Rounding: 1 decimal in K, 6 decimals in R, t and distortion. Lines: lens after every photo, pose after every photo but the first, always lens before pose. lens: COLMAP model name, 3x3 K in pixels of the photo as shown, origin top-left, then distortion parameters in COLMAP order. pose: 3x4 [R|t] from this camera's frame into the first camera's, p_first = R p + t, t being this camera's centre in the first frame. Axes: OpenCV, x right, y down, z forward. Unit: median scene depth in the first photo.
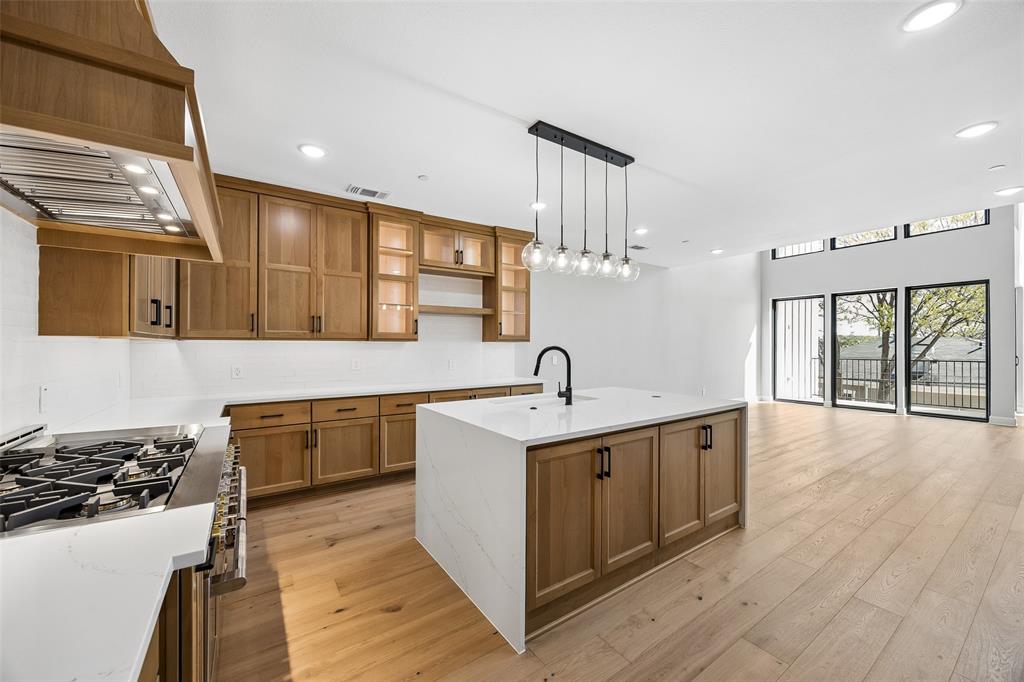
lens RADIAL K [[398.1, 0, 507.1], [0, 398.1, 345.9], [0, 0, 1]] dist [-0.000502, -0.000260]
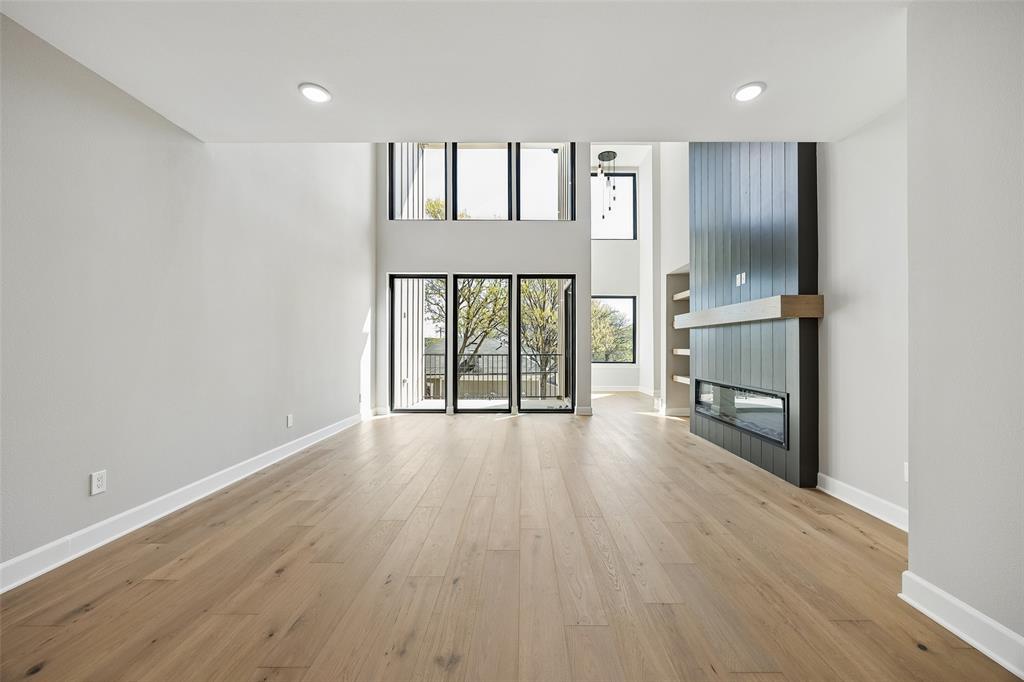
lens RADIAL K [[398.1, 0, 507.1], [0, 398.1, 345.9], [0, 0, 1]] dist [-0.000502, -0.000260]
pose [[0.593353, -0.000769, 0.804942, 0.204472], [0.001824, 0.999998, -0.000390, 0.014387], [-0.804940, 0.001699, 0.593354, 0.390046]]
